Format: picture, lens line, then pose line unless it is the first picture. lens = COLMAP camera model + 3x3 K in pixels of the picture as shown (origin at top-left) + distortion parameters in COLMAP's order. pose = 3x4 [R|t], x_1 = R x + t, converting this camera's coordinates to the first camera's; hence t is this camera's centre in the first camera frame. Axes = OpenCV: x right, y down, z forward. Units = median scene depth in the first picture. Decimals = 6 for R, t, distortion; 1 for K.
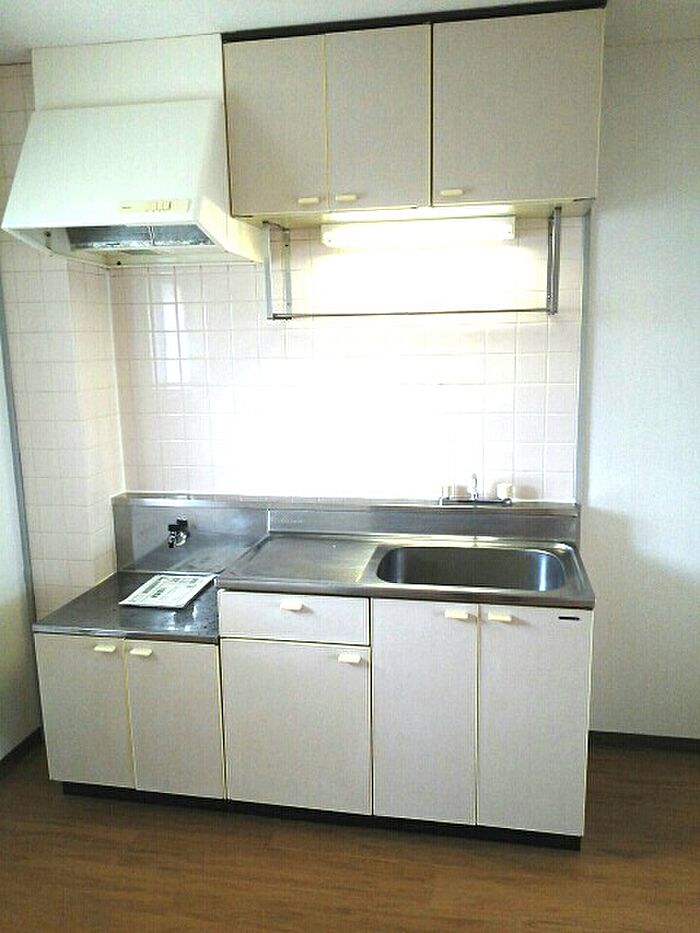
lens RADIAL K [[747.6, 0, 351.1], [0, 747.6, 466.6], [0, 0, 1]] dist [0.024456, -0.008987]
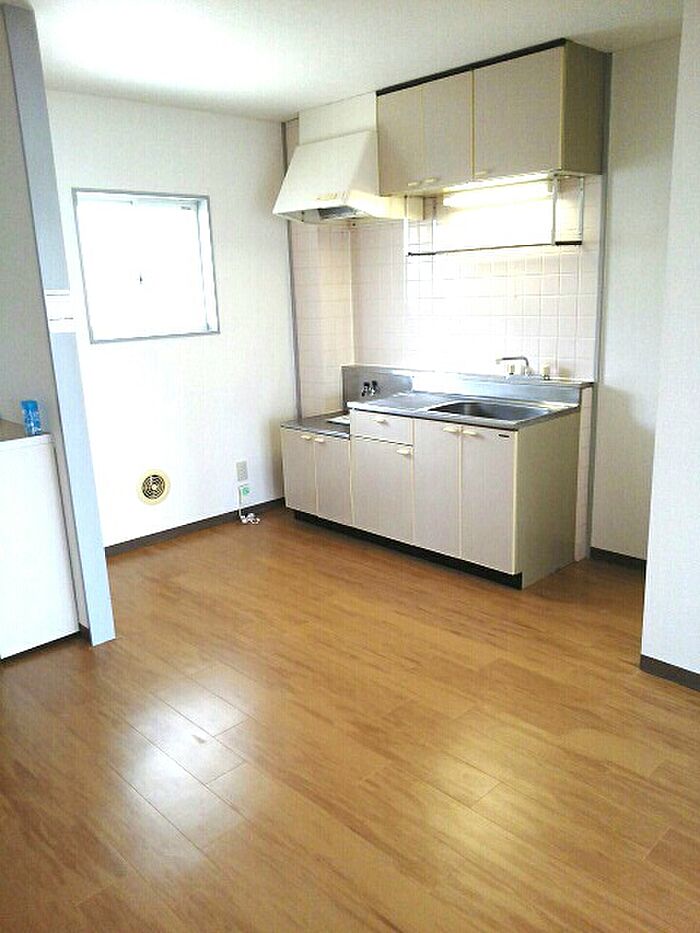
lens RADIAL K [[747.6, 0, 349.0], [0, 747.6, 467.9], [0, 0, 1]] dist [0.024456, -0.008987]
pose [[0.813526, 0.129184, -0.566999, 0.783505], [-0.081729, 0.990735, 0.108463, 0.098641], [0.575757, -0.041897, 0.816547, -0.448339]]
